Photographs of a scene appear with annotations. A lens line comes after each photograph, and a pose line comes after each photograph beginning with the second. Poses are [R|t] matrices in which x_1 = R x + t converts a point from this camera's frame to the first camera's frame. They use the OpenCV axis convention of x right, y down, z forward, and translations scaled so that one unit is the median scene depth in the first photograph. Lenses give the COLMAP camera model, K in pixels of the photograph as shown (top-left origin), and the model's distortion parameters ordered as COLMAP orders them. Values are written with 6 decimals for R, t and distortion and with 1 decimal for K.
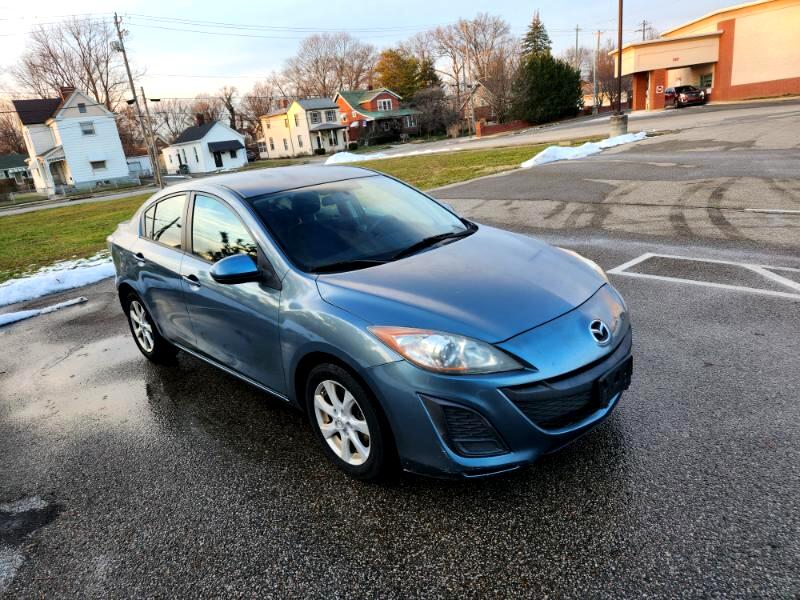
lens RADIAL K [[537.3, 0, 390.4], [0, 537.3, 297.1], [0, 0, 1]] dist [0.069465, -0.059731]
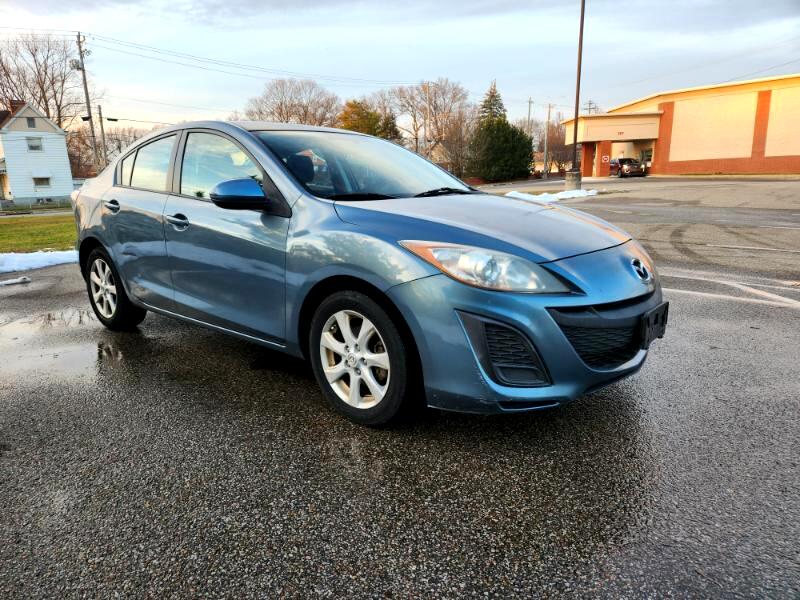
lens RADIAL K [[537.7, 0, 393.5], [0, 537.7, 298.5], [0, 0, 1]] dist [0.068919, -0.057666]
pose [[0.992801, 0.070177, 0.097068, -0.066813], [-0.061984, 0.994452, -0.084987, 0.114301], [-0.102494, 0.078359, 0.991643, 0.058190]]
